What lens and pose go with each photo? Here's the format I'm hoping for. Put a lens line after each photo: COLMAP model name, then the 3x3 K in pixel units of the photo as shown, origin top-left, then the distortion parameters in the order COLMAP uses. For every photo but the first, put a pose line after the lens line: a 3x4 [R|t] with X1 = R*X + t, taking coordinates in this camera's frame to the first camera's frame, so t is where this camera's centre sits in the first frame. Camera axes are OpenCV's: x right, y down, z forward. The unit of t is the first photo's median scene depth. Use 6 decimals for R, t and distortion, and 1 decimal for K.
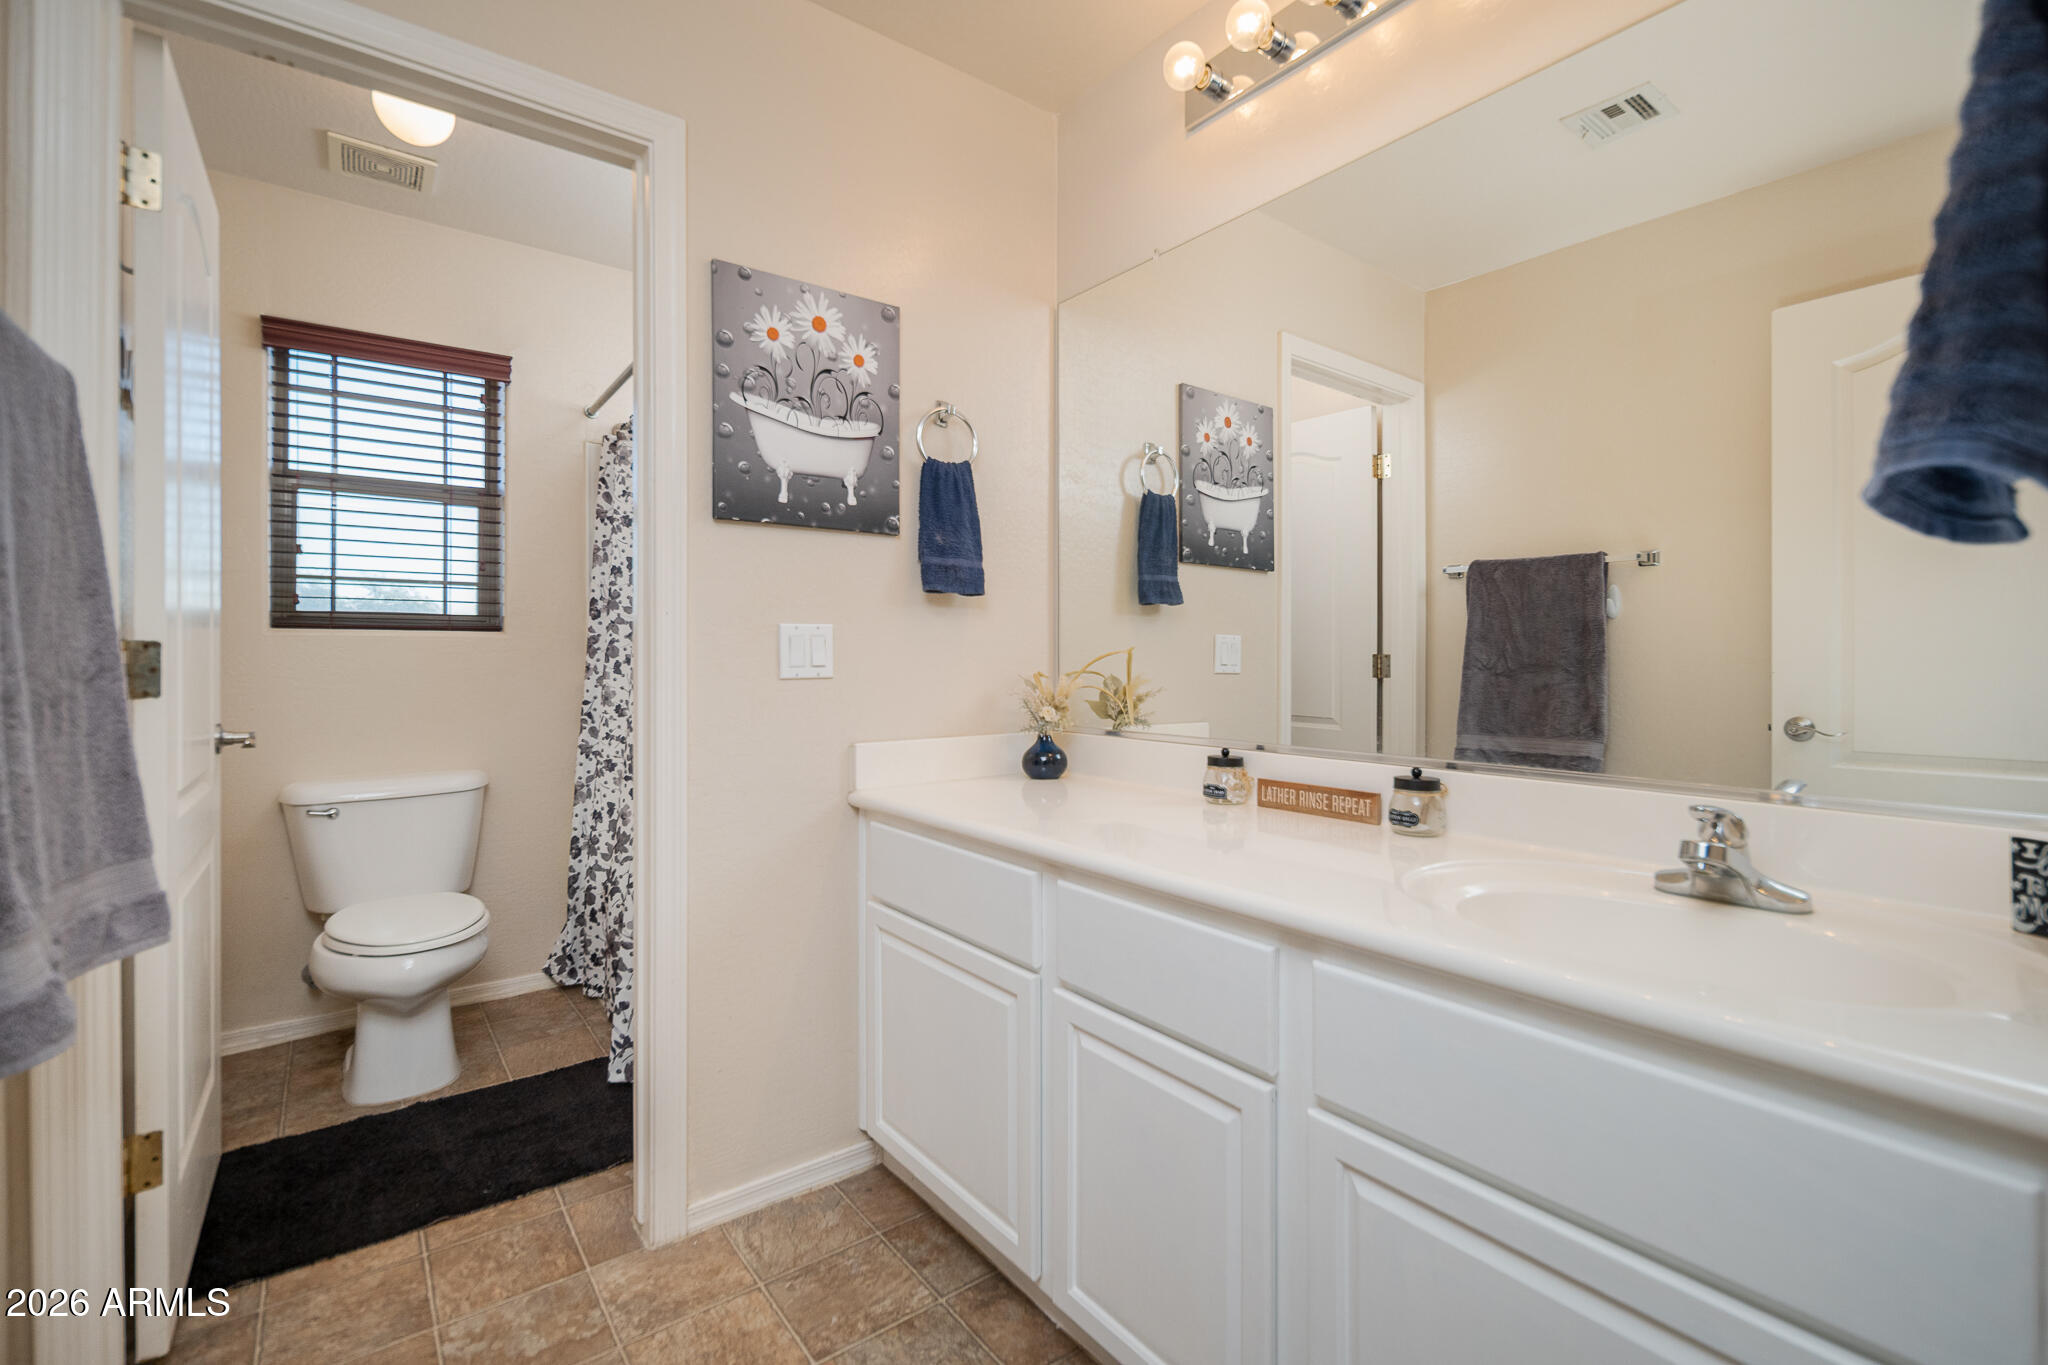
lens RADIAL K [[910.8, 0, 1024.3], [0, 910.8, 646.9], [0, 0, 1]] dist [0.001196, 0.000543]
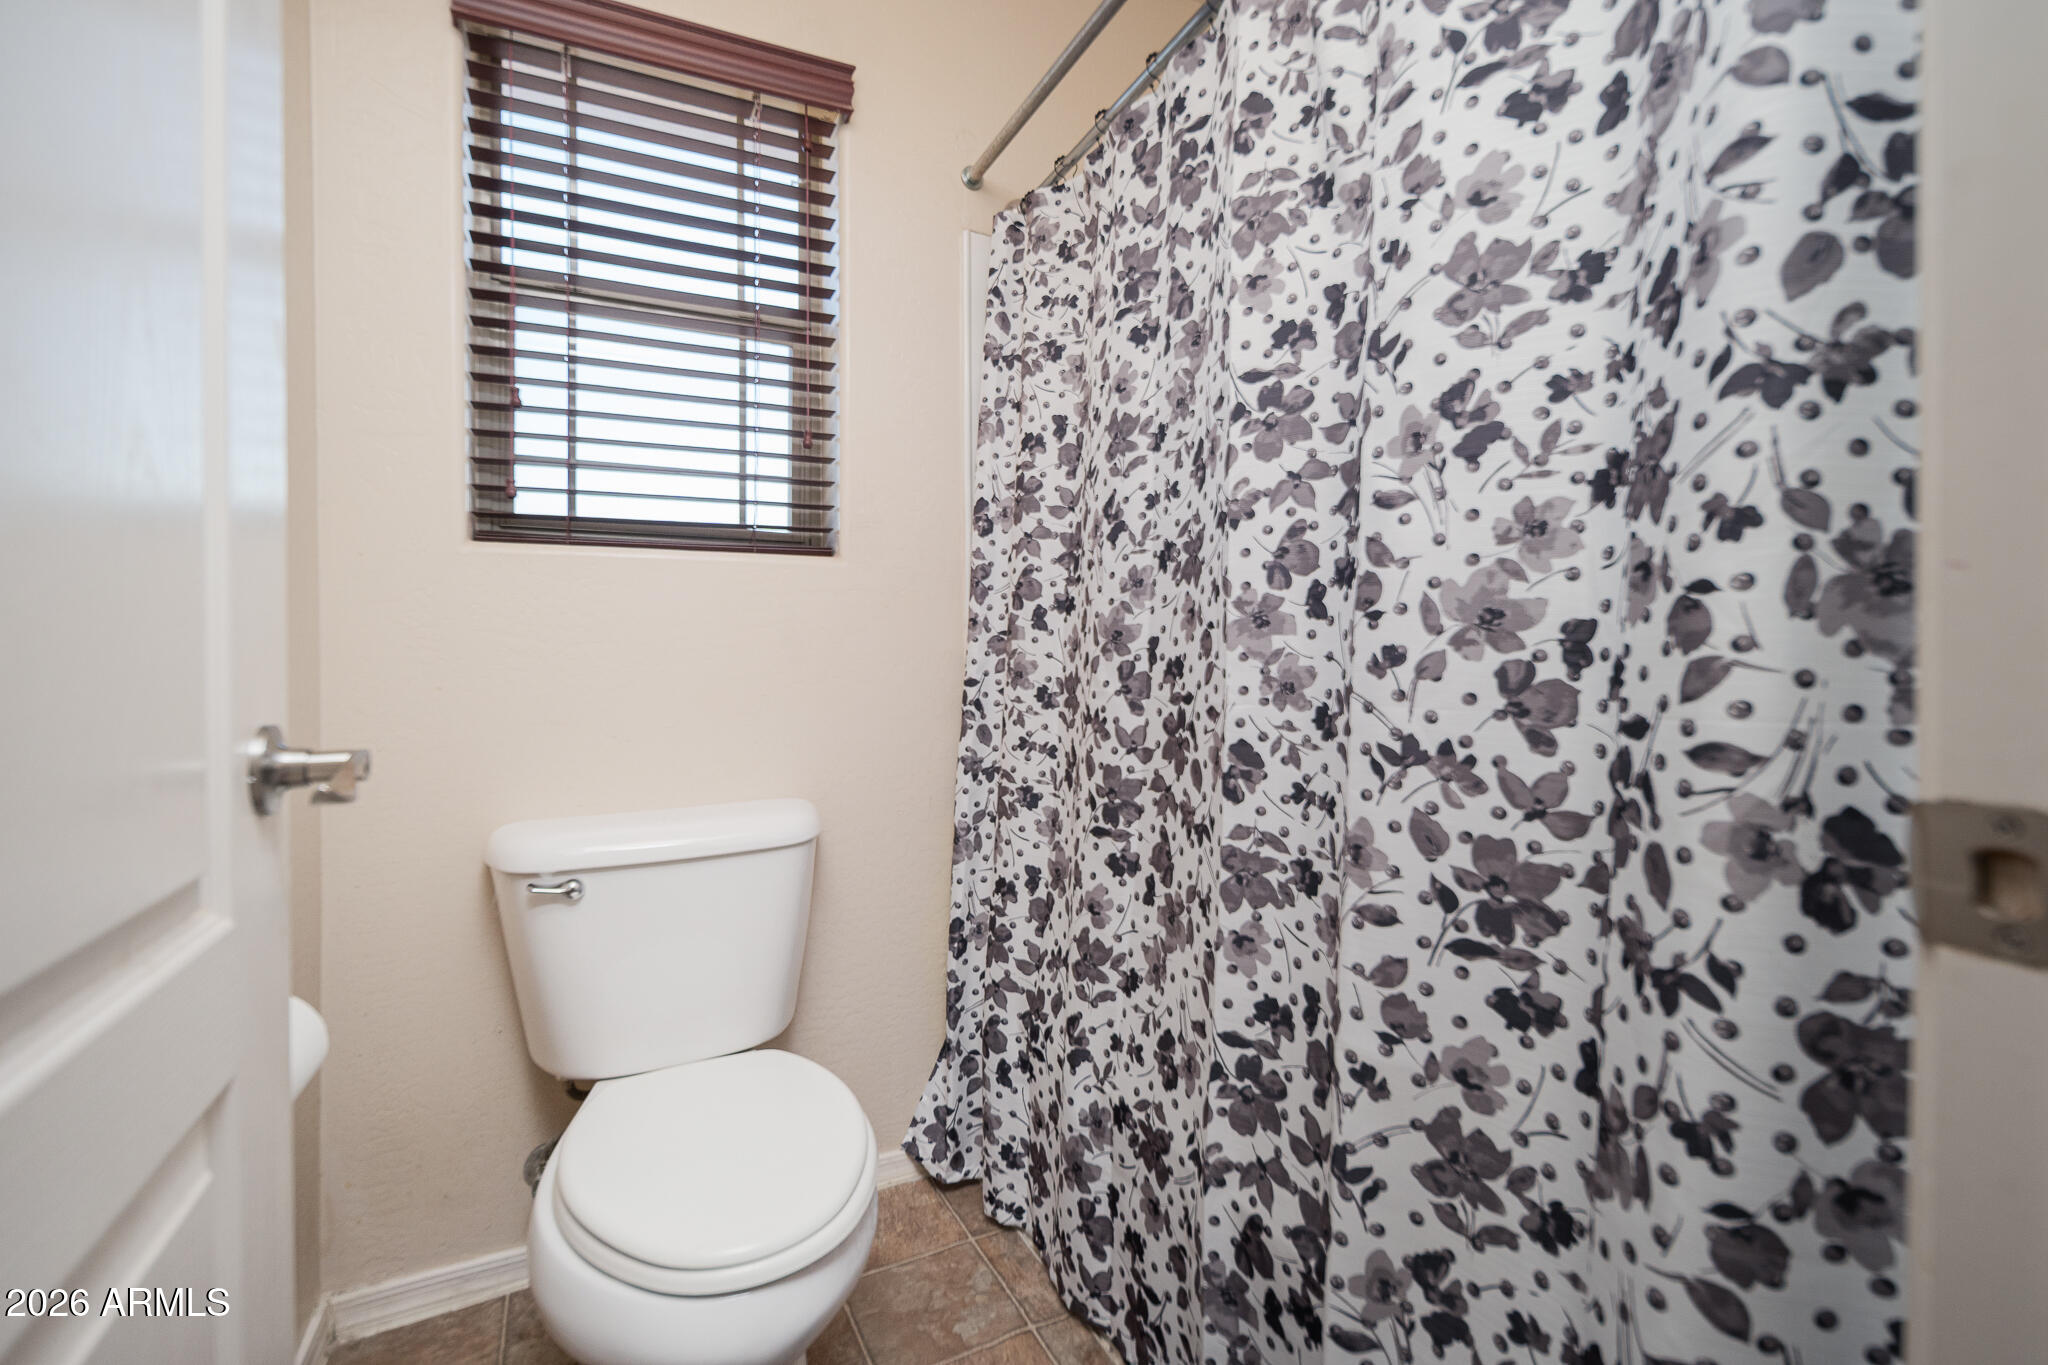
lens RADIAL K [[937.2, 0, 1060.4], [0, 937.2, 643.8], [0, 0, 1]] dist [-0.004731, -0.000431]
pose [[0.985518, 0.000672, -0.169571, -0.344259], [0.001001, 0.999952, 0.009781, 0.033091], [0.169570, -0.009809, 0.985469, 0.456458]]
